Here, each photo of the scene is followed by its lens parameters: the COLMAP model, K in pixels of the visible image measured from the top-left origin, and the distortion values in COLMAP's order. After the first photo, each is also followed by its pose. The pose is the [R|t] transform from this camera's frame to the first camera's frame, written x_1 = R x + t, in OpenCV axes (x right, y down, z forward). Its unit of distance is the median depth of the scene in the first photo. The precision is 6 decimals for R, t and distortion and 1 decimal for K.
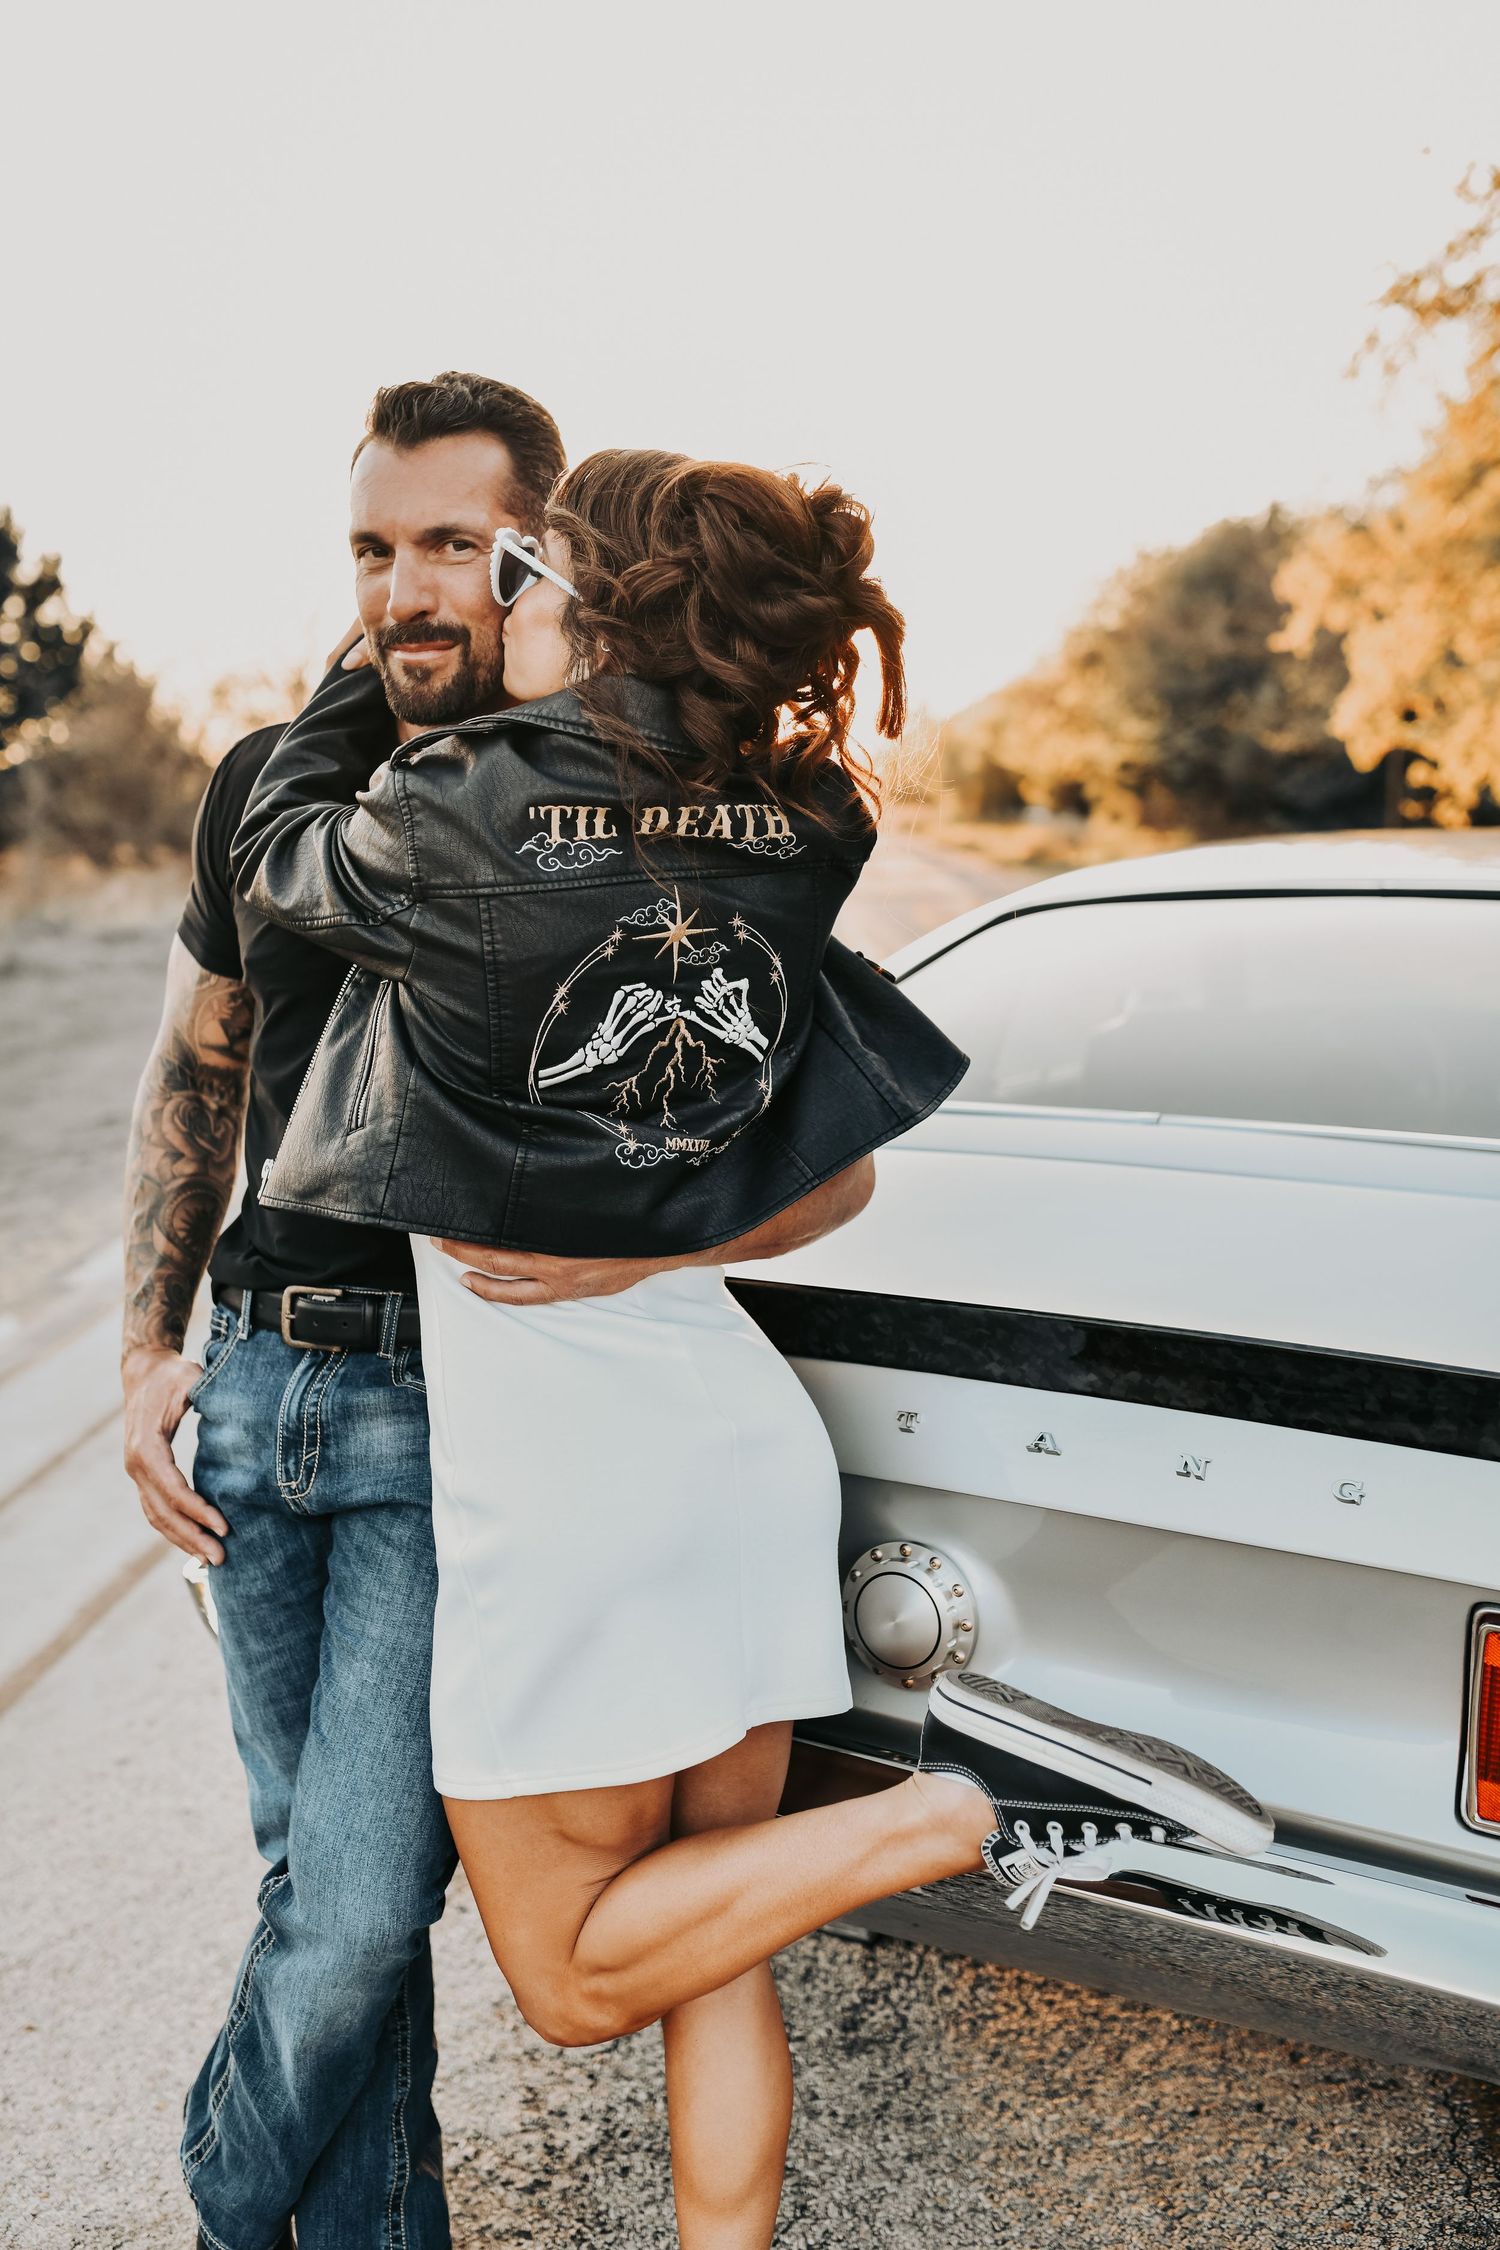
lens RADIAL K [[2144.4, 0, 725.2], [0, 2144.4, 1159.2], [0, 0, 1]] dist [-0.035676, 0.000000]
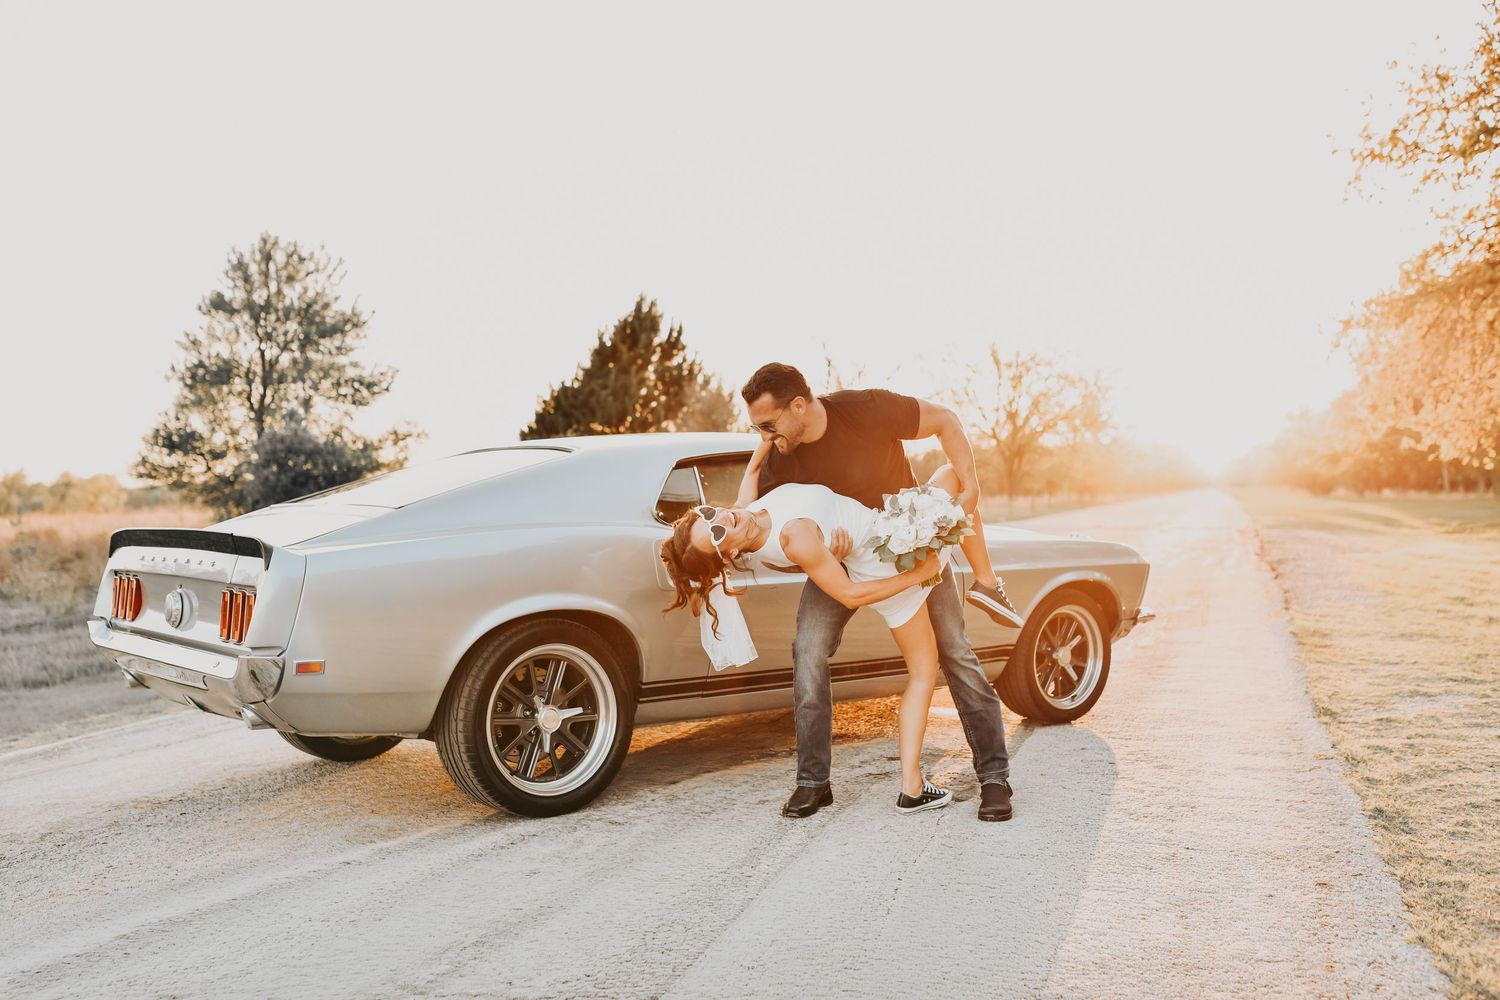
lens RADIAL K [[1429.6, 0, 749.7], [0, 1429.6, 501.0], [0, 0, 1]] dist [-0.035676, 0.000000]
pose [[0.955047, 0.003439, -0.296434, 1.440598], [-0.047352, 0.988864, -0.141085, 0.256037], [0.292648, 0.148780, 0.944575, -0.947175]]
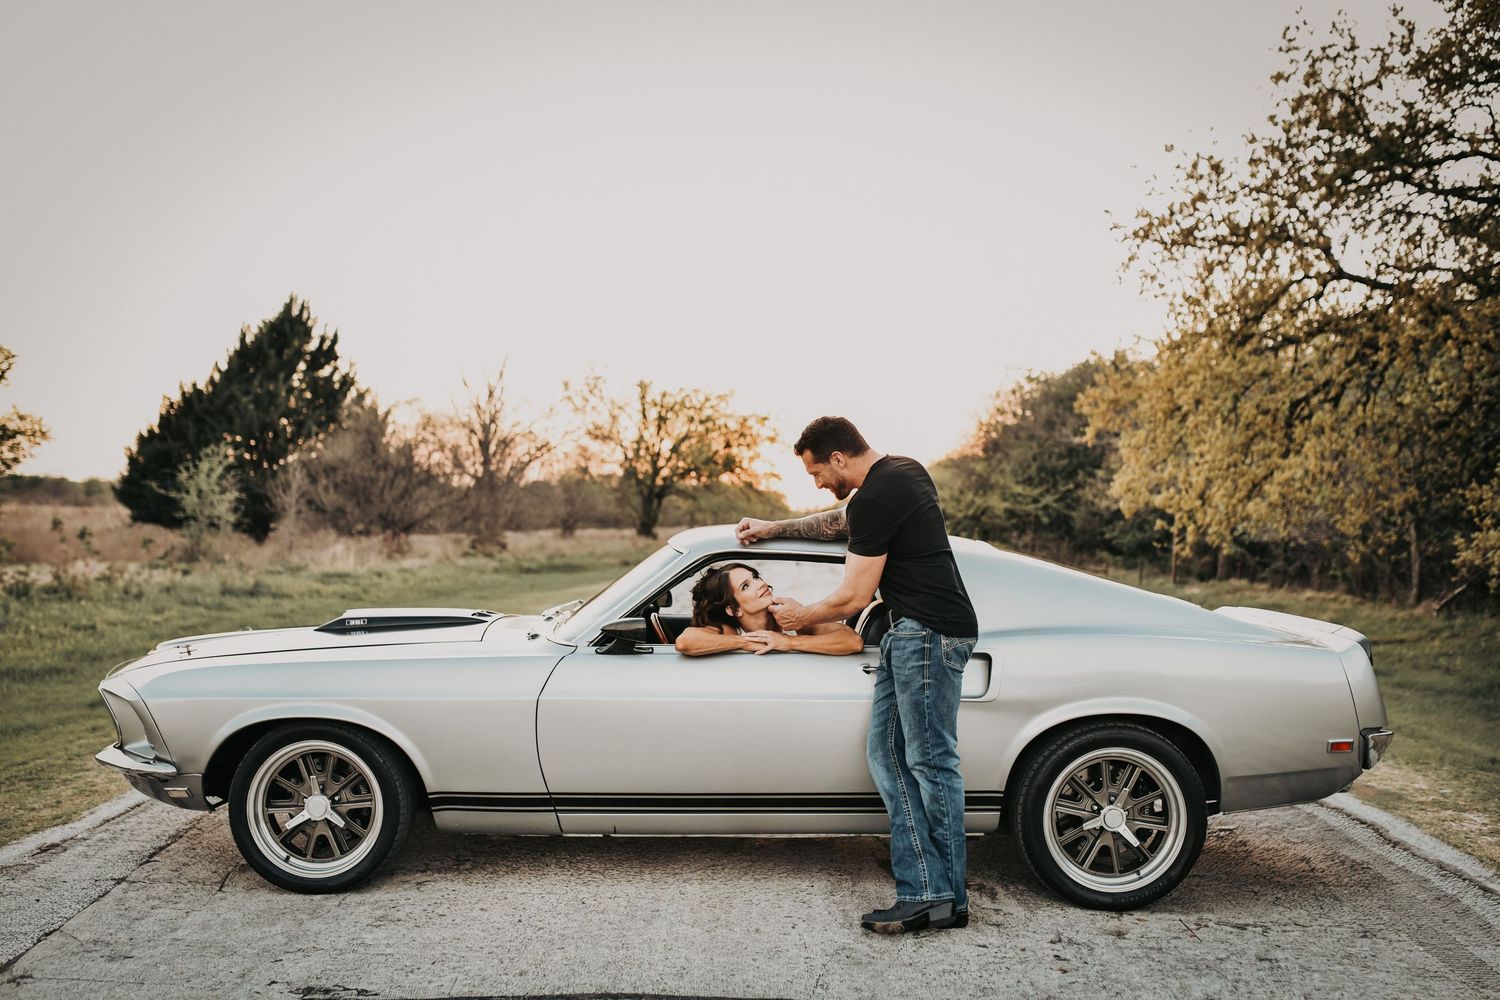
lens RADIAL K [[1429.6, 0, 750.5], [0, 1429.6, 497.2], [0, 0, 1]] dist [-0.035676, 0.000000]
pose [[0.997822, 0.063649, -0.017313, 0.353557], [-0.065735, 0.981273, -0.181060, 0.064769], [0.005465, 0.181804, 0.983320, -0.242469]]
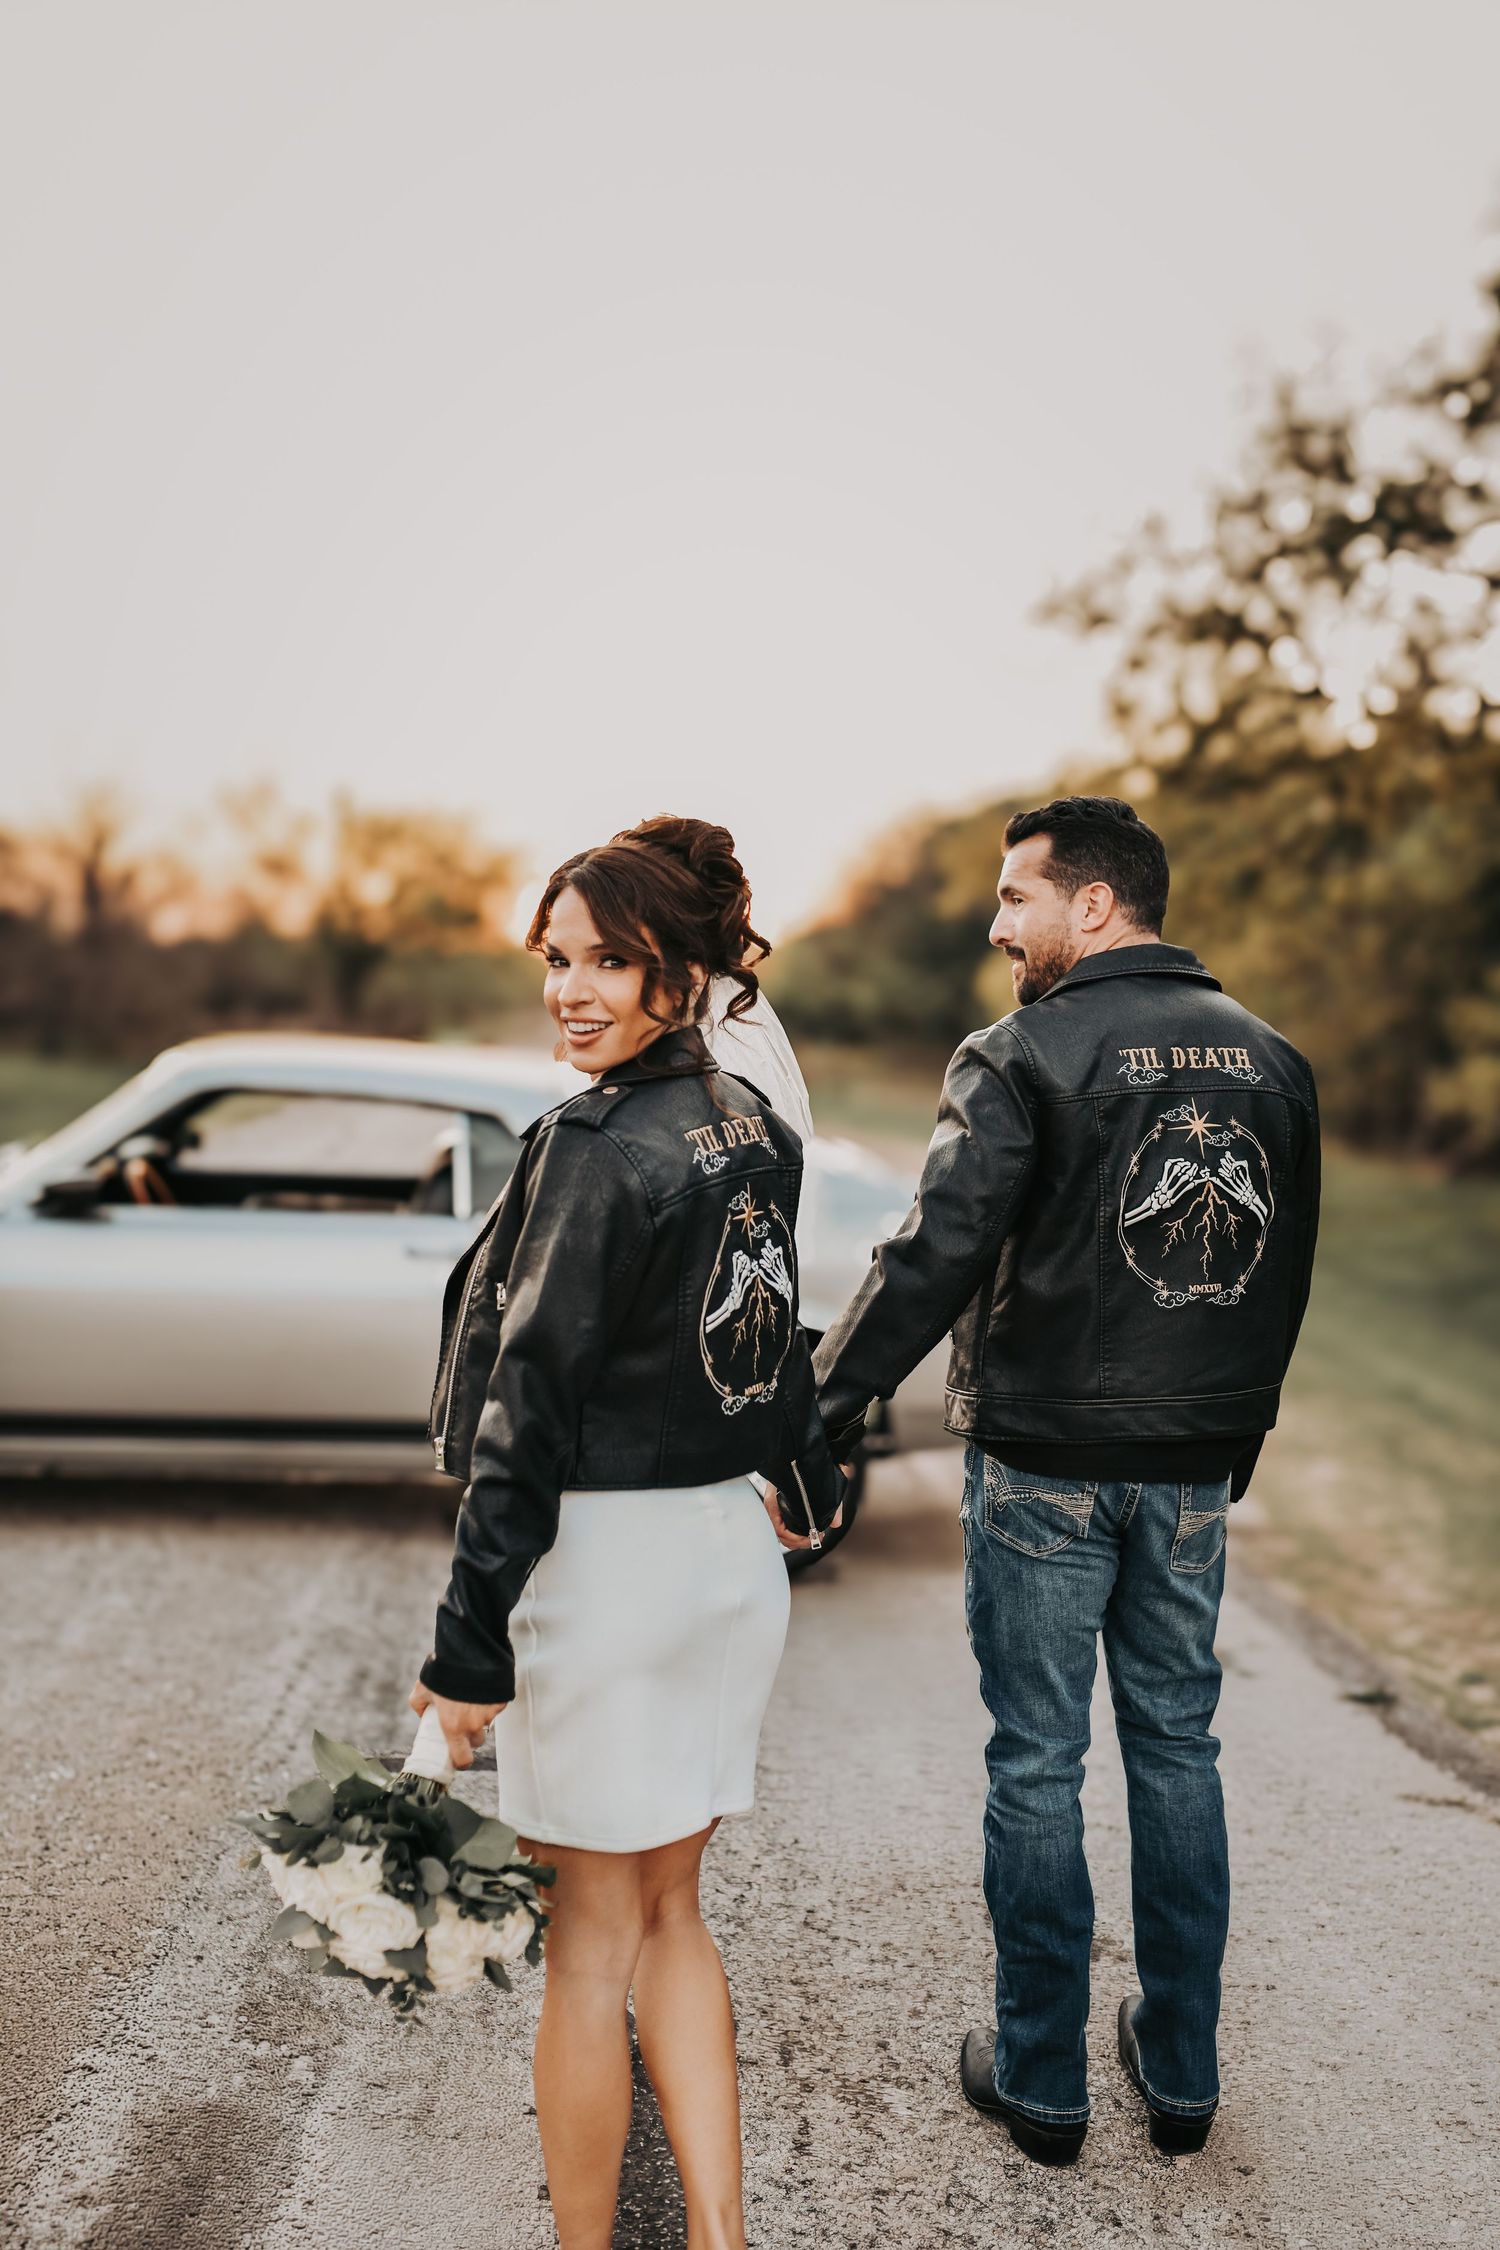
lens RADIAL K [[2144.4, 0, 753.3], [0, 2144.4, 1114.7], [0, 0, 1]] dist [-0.035676, 0.000000]
pose [[0.991046, 0.092926, 0.095875, 0.629685], [-0.080805, 0.989064, -0.123379, 0.028503], [-0.106292, 0.114527, 0.987717, -0.438895]]
